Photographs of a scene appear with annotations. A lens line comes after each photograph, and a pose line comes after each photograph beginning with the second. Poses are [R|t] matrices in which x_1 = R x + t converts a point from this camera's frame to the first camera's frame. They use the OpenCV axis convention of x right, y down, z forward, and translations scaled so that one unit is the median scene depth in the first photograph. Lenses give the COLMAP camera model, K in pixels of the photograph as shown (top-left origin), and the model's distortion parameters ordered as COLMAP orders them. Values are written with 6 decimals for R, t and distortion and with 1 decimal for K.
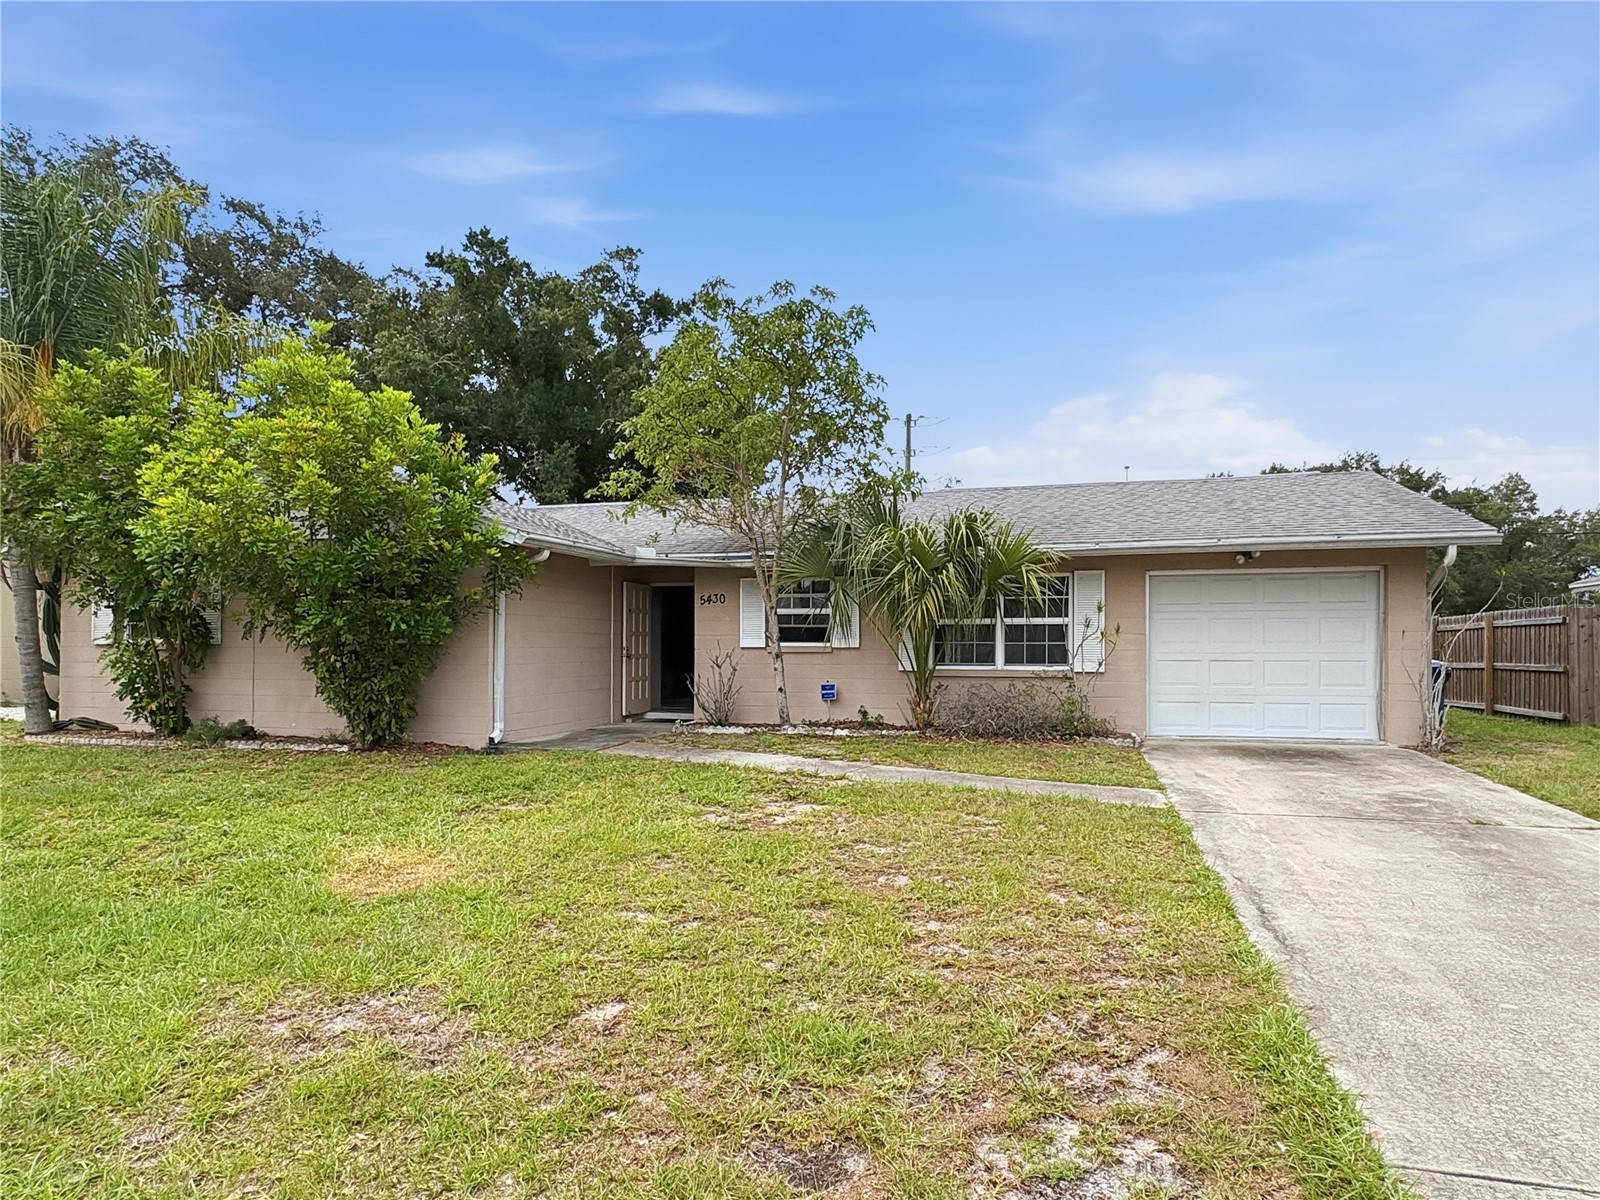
lens RADIAL K [[917.1, 0, 799.3], [0, 917.1, 598.0], [0, 0, 1]] dist [0.000143, 0.003229]
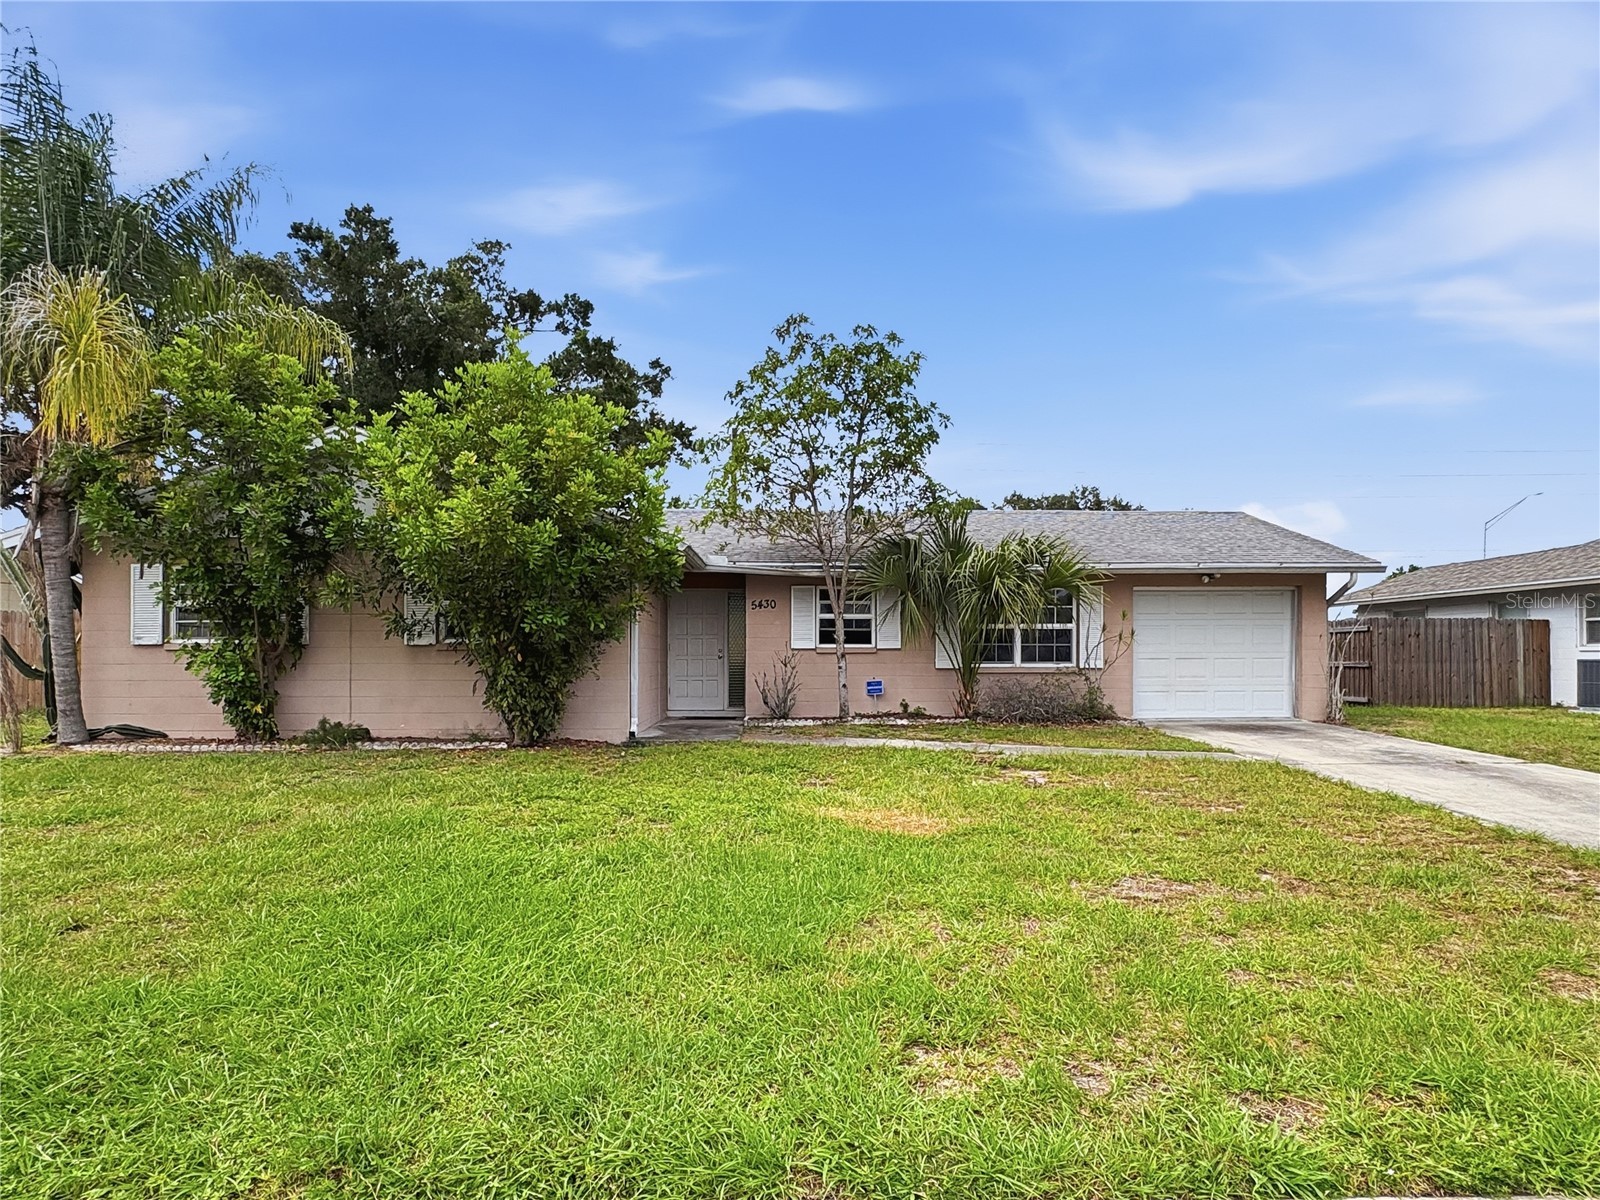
lens RADIAL K [[917.1, 0, 802.3], [0, 917.1, 606.0], [0, 0, 1]] dist [0.000143, 0.003229]
pose [[0.957768, 0.013842, 0.287209, -0.395044], [-0.014063, 0.999900, -0.001297, 0.004368], [-0.287198, -0.002797, 0.957867, -0.063629]]
